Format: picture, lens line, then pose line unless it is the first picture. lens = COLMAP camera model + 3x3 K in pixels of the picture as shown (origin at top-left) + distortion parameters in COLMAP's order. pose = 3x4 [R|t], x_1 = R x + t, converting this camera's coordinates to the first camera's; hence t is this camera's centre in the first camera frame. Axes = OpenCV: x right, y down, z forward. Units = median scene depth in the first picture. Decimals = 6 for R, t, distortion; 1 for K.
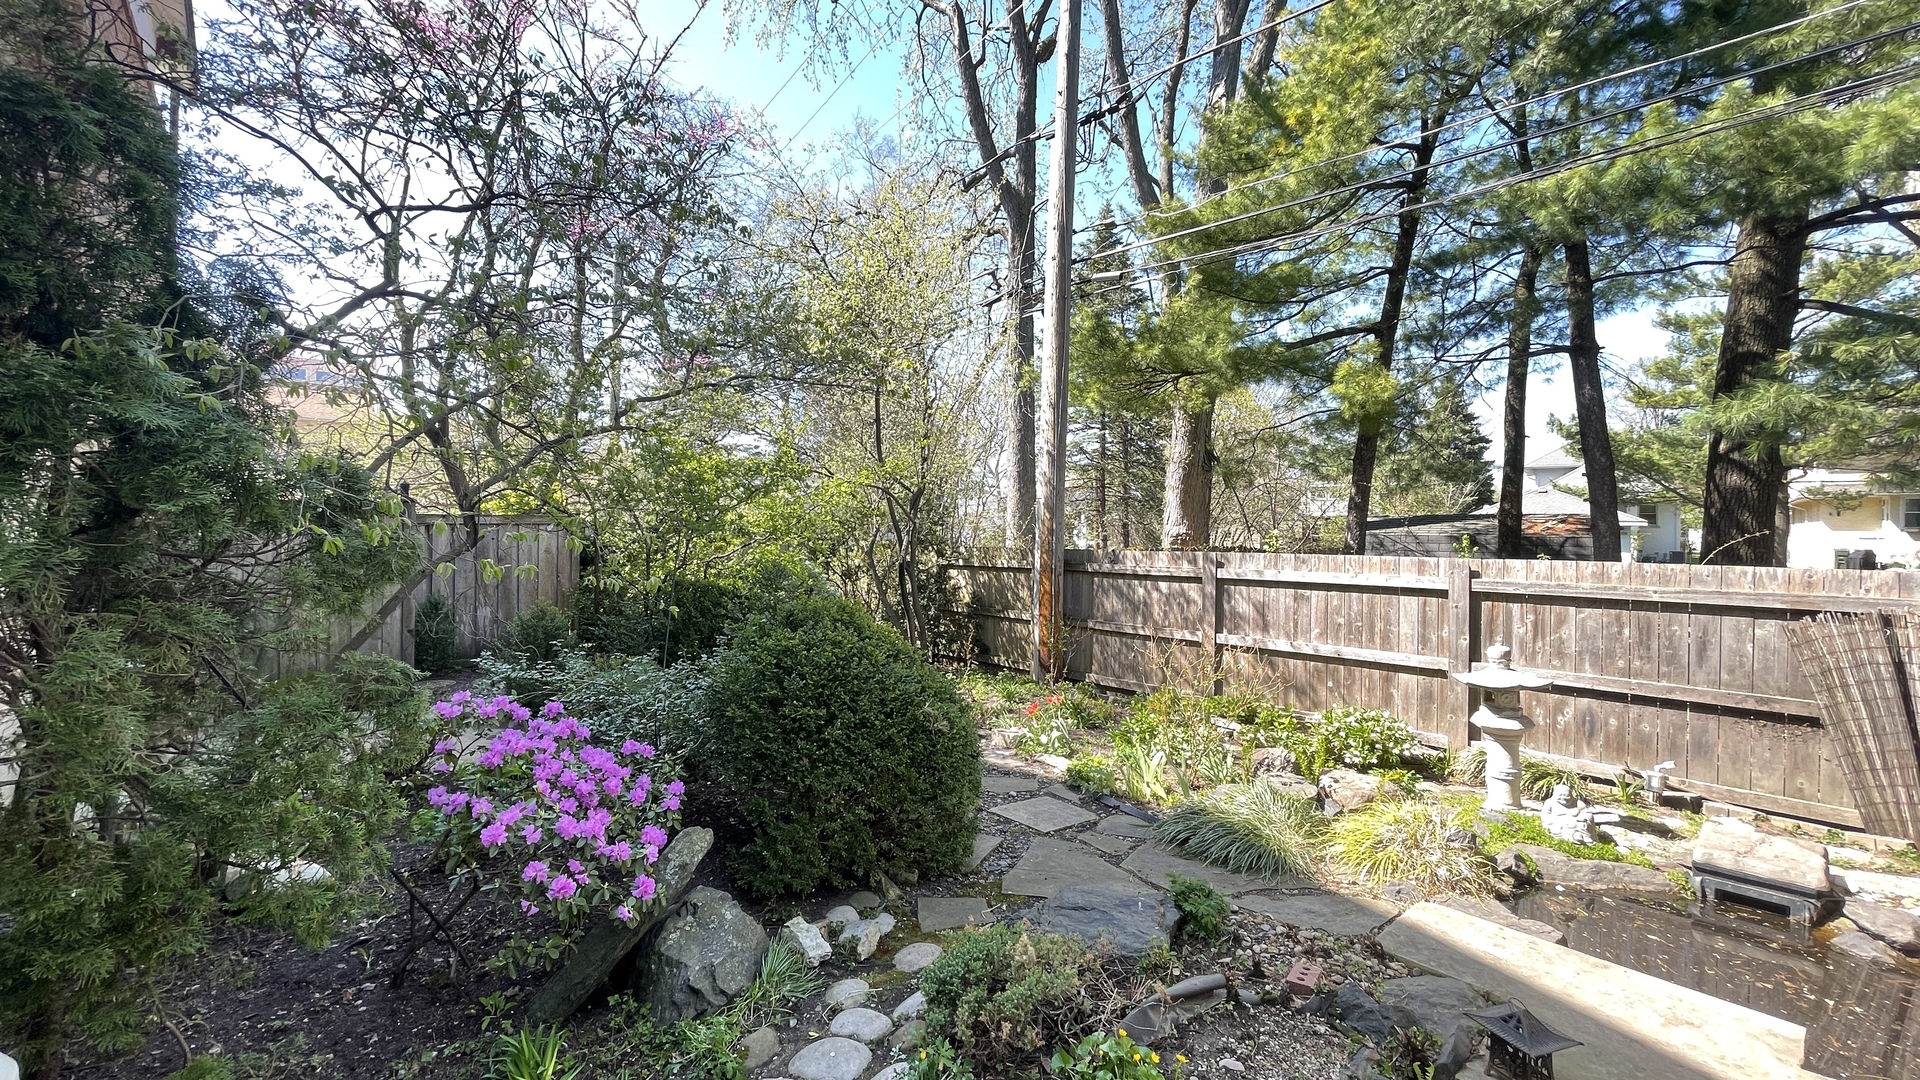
lens RADIAL K [[782.6, 0, 960.1], [0, 782.6, 536.7], [0, 0, 1]] dist [-0.001056, 0.000072]
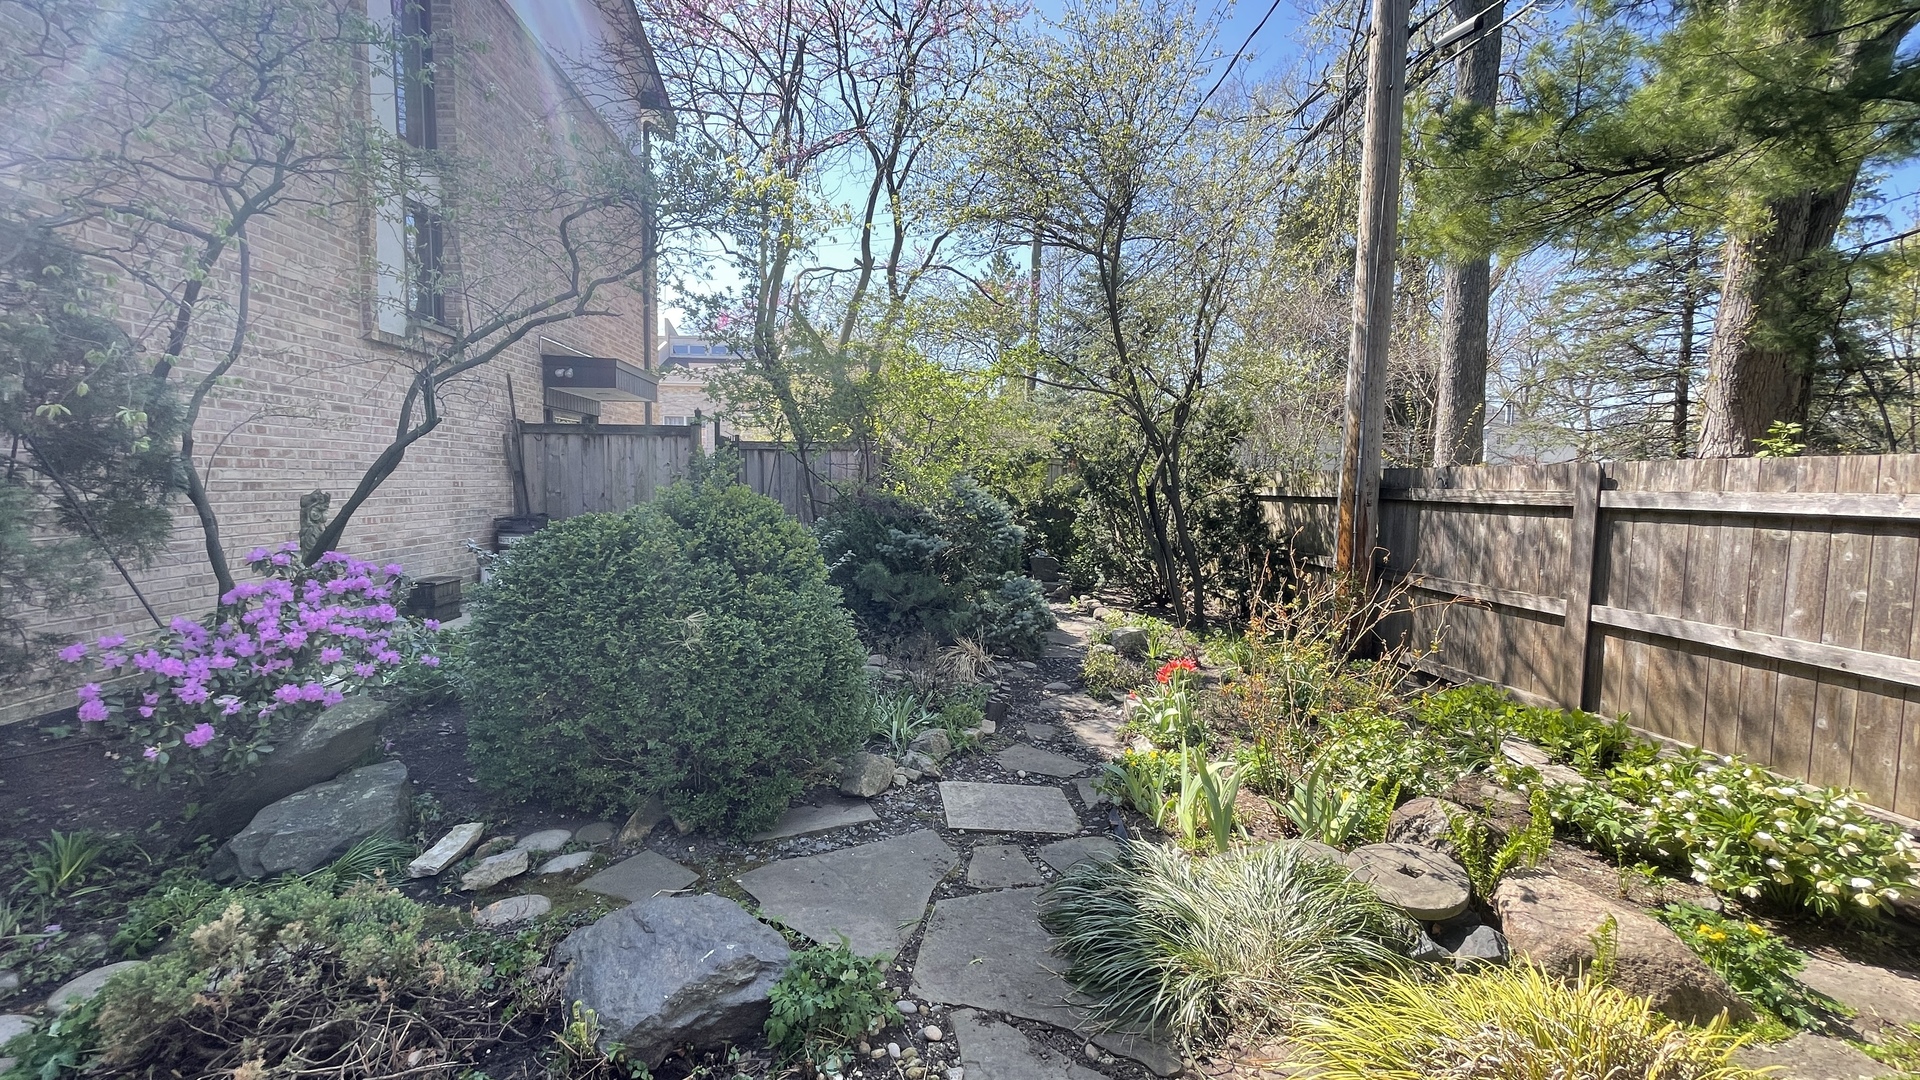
lens RADIAL K [[782.6, 0, 961.7], [0, 782.6, 542.5], [0, 0, 1]] dist [-0.001056, 0.000072]
pose [[0.790449, 0.048993, -0.610566, 0.309197], [-0.009188, 0.997632, 0.068158, 0.043733], [0.612459, -0.048265, 0.789027, 0.271248]]
